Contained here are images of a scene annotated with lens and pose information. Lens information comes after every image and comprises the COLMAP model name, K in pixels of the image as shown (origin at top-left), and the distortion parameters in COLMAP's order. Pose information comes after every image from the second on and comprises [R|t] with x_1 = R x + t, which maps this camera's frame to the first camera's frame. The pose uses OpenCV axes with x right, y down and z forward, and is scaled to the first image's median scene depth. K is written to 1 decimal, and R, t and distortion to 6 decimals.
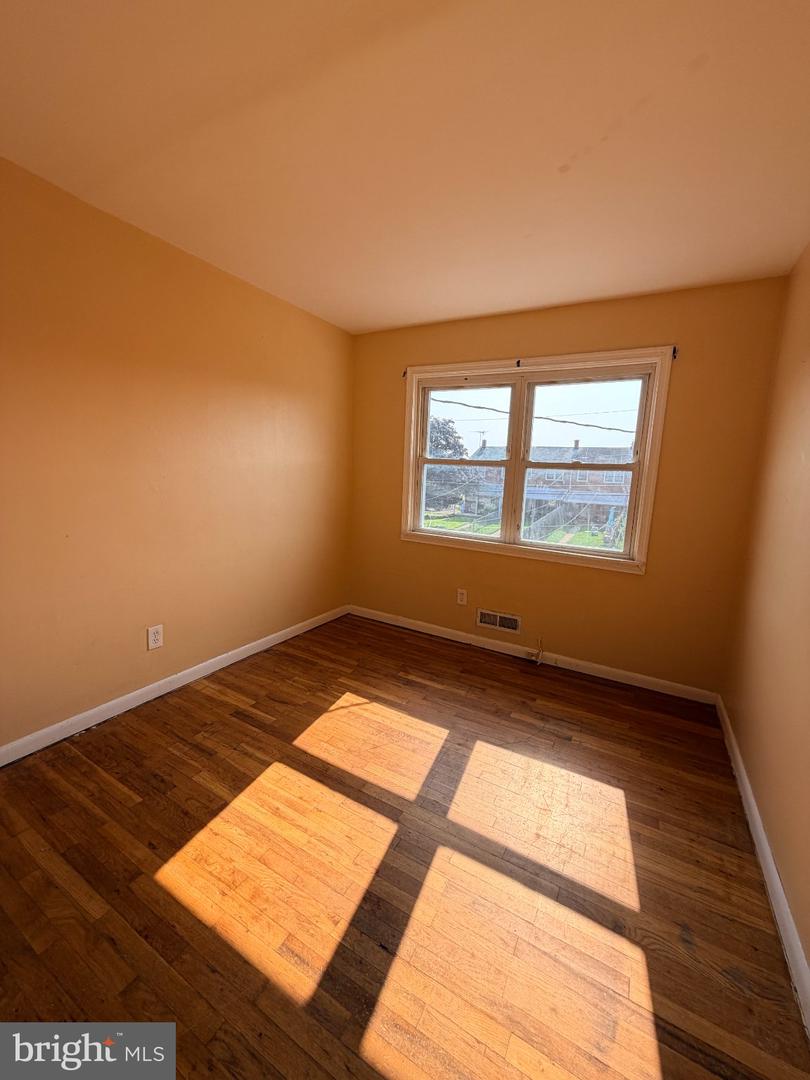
lens RADIAL K [[430.4, 0, 404.7], [0, 430.4, 536.3], [0, 0, 1]] dist [-0.000709, 0.000490]
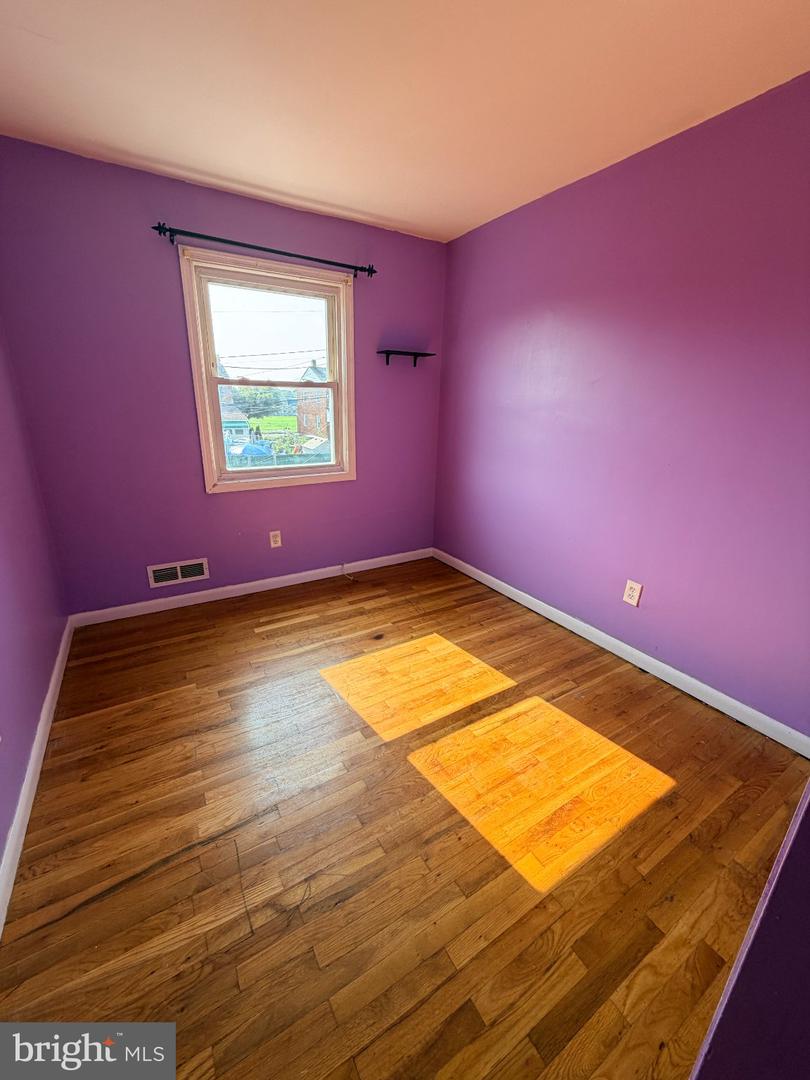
lens RADIAL K [[430.4, 0, 404.7], [0, 430.4, 536.3], [0, 0, 1]] dist [-0.000709, 0.000490]
pose [[0.508531, -0.298123, 0.807787, -0.410456], [0.149770, 0.954473, 0.257974, -0.051029], [-0.847918, -0.010206, 0.530028, 0.269756]]
